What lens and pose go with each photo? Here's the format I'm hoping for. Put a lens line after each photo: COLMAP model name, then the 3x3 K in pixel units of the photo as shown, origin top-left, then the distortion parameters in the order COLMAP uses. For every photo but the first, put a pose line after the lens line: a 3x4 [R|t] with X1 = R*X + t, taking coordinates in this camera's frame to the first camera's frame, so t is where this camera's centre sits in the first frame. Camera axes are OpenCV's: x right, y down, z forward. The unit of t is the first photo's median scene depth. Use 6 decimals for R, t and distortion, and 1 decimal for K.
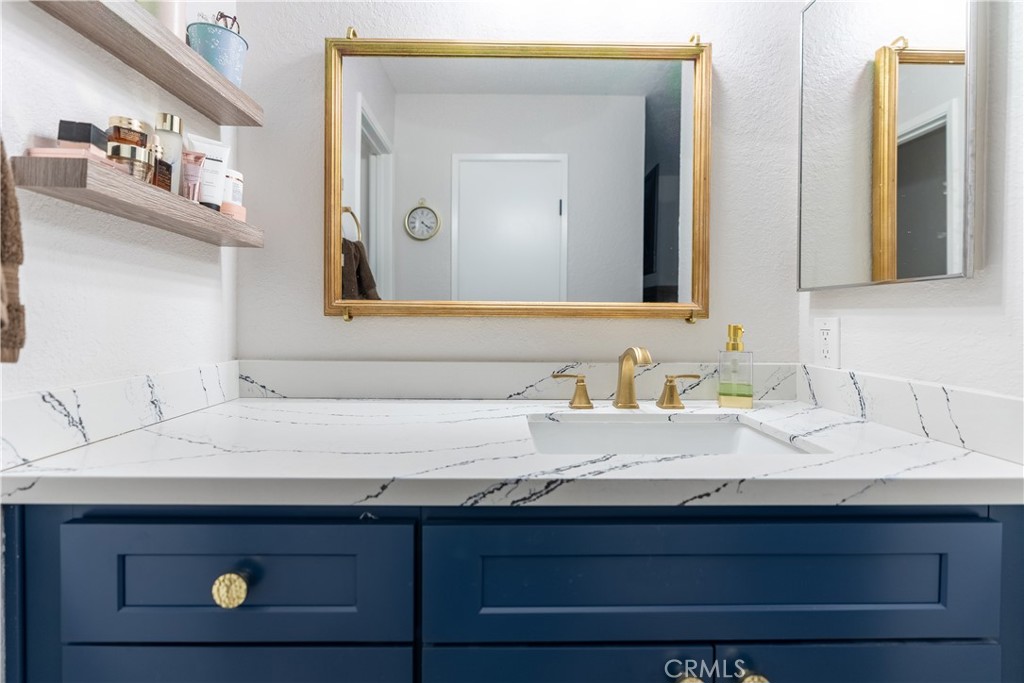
lens RADIAL K [[461.7, 0, 494.1], [0, 461.7, 324.1], [0, 0, 1]] dist [-0.009322, 0.002047]
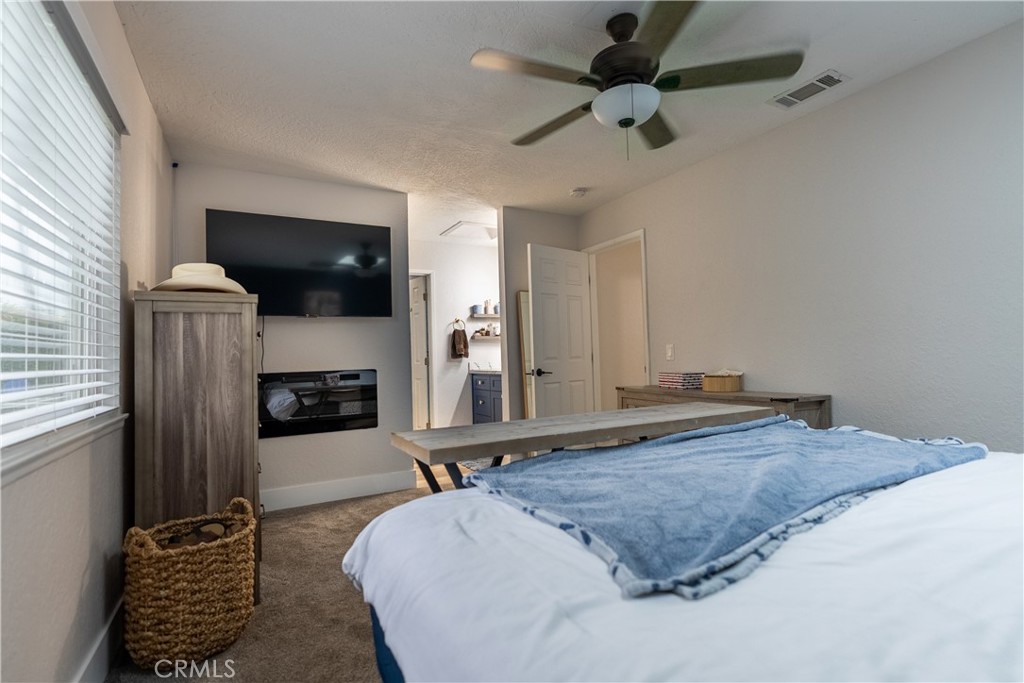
lens RADIAL K [[461.7, 0, 514.0], [0, 461.7, 343.1], [0, 0, 1]] dist [-0.009322, 0.002047]
pose [[0.470405, -0.048127, -0.881137, 5.726227], [0.018570, 0.998830, -0.044641, 0.152972], [0.882255, 0.004637, 0.470748, -1.993412]]
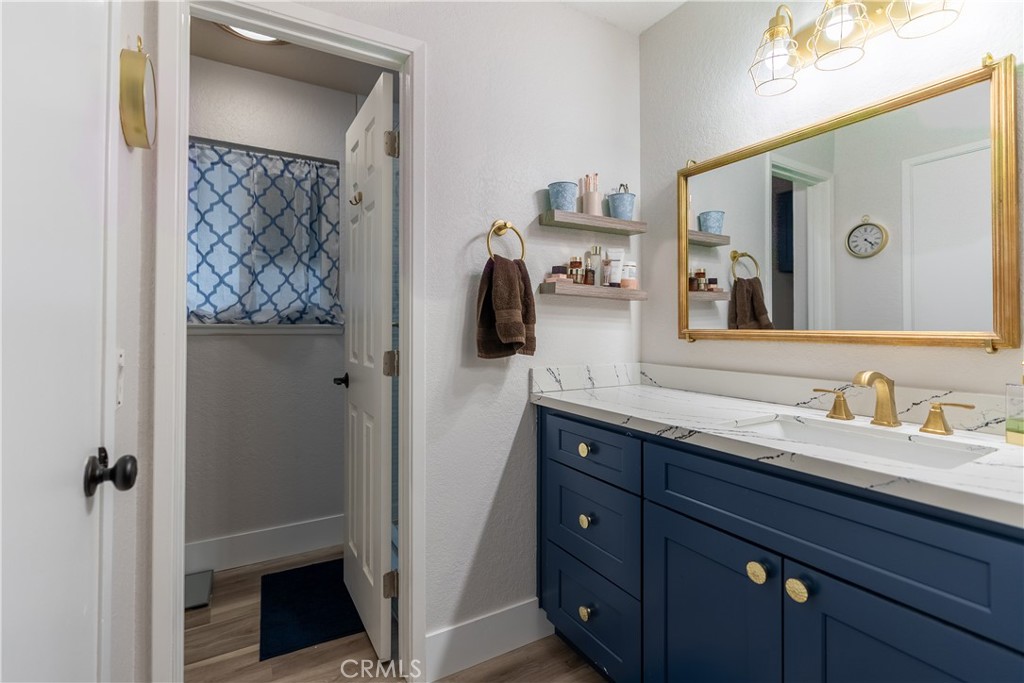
lens RADIAL K [[461.7, 0, 506.4], [0, 461.7, 322.7], [0, 0, 1]] dist [-0.009322, 0.002047]
pose [[0.491176, -0.014277, -0.870943, 1.040373], [-0.011569, 0.999671, -0.022911, -0.042701], [0.870984, 0.021329, 0.490849, -0.457923]]
